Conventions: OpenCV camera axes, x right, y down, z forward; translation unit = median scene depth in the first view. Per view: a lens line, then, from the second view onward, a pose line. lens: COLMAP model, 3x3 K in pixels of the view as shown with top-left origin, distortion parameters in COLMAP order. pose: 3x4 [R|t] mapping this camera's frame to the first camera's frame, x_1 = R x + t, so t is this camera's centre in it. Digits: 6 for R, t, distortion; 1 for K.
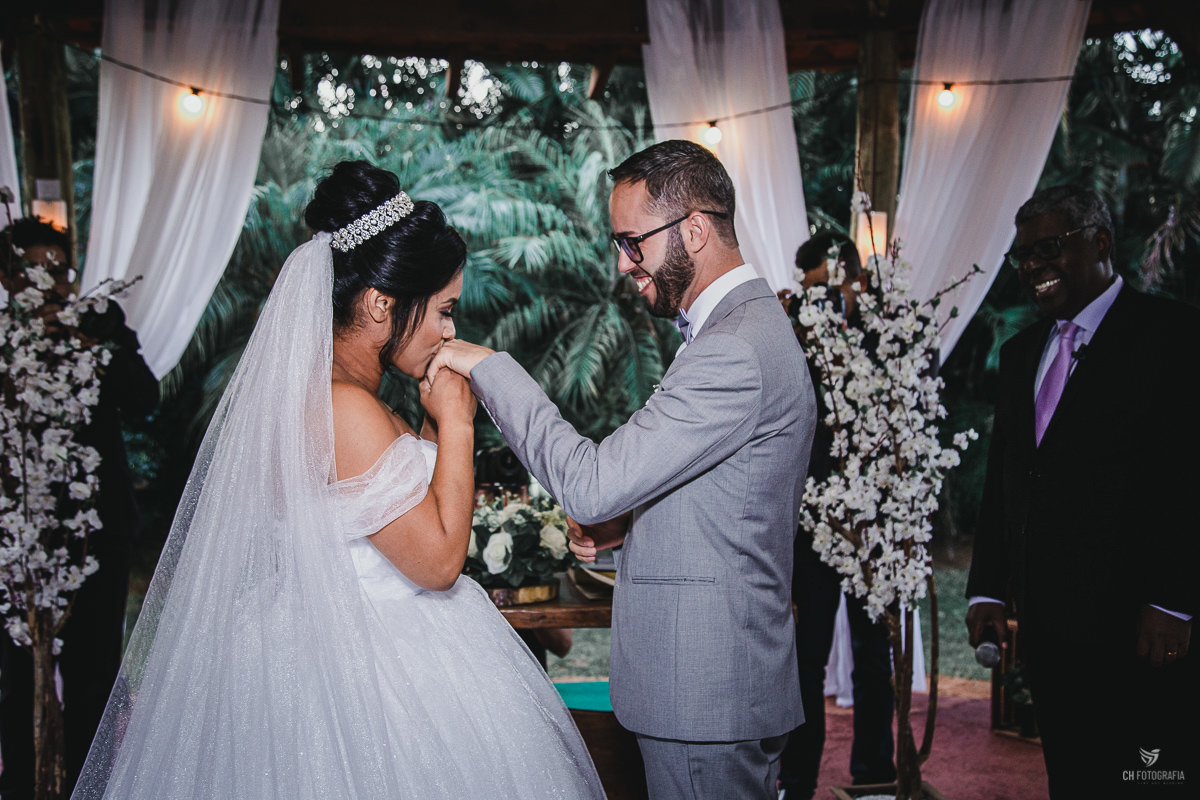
lens RADIAL K [[1391.1, 0, 600.0], [0, 1391.1, 400.0], [0, 0, 1]] dist [0.195234, 0.002048]
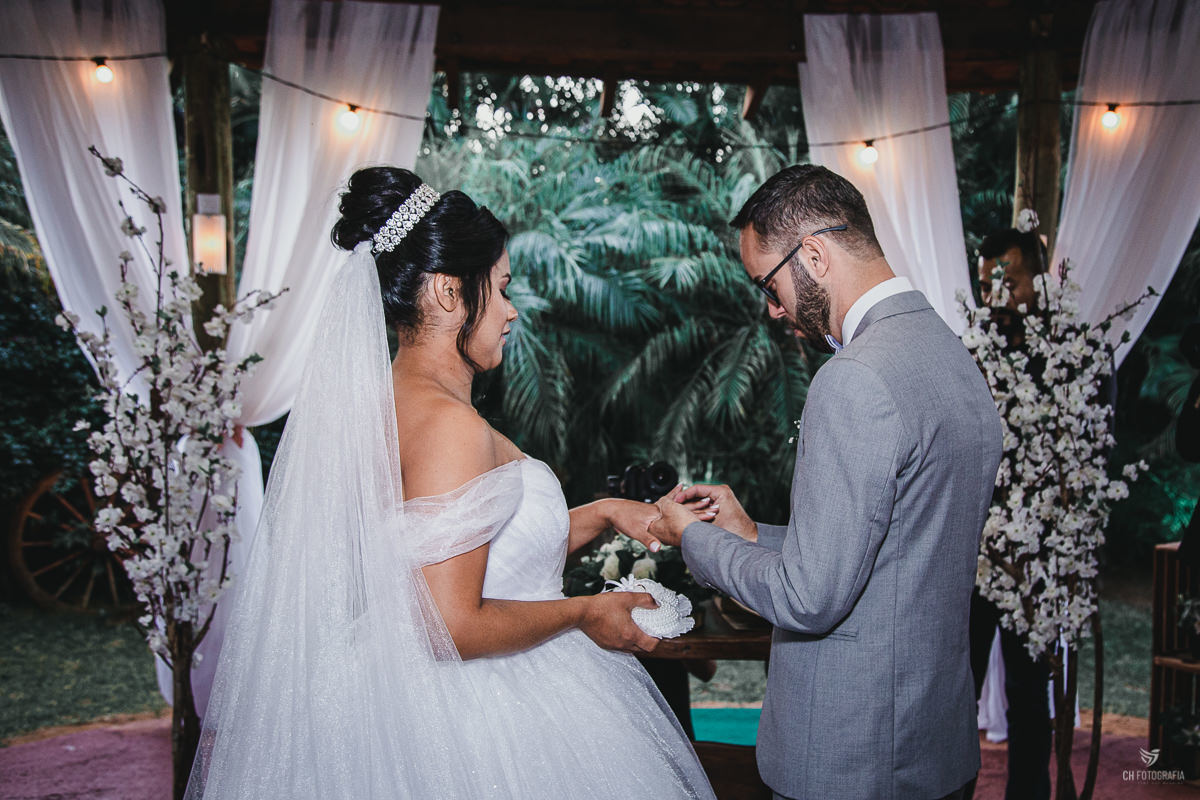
lens RADIAL K [[1230.9, 0, 600.0], [0, 1230.9, 400.0], [0, 0, 1]] dist [-0.079721, -0.008782]
pose [[0.993427, 0.017561, -0.113109, -0.007710], [-0.019390, 0.999698, -0.015087, -0.000409], [0.112810, 0.017181, 0.993468, 0.144676]]
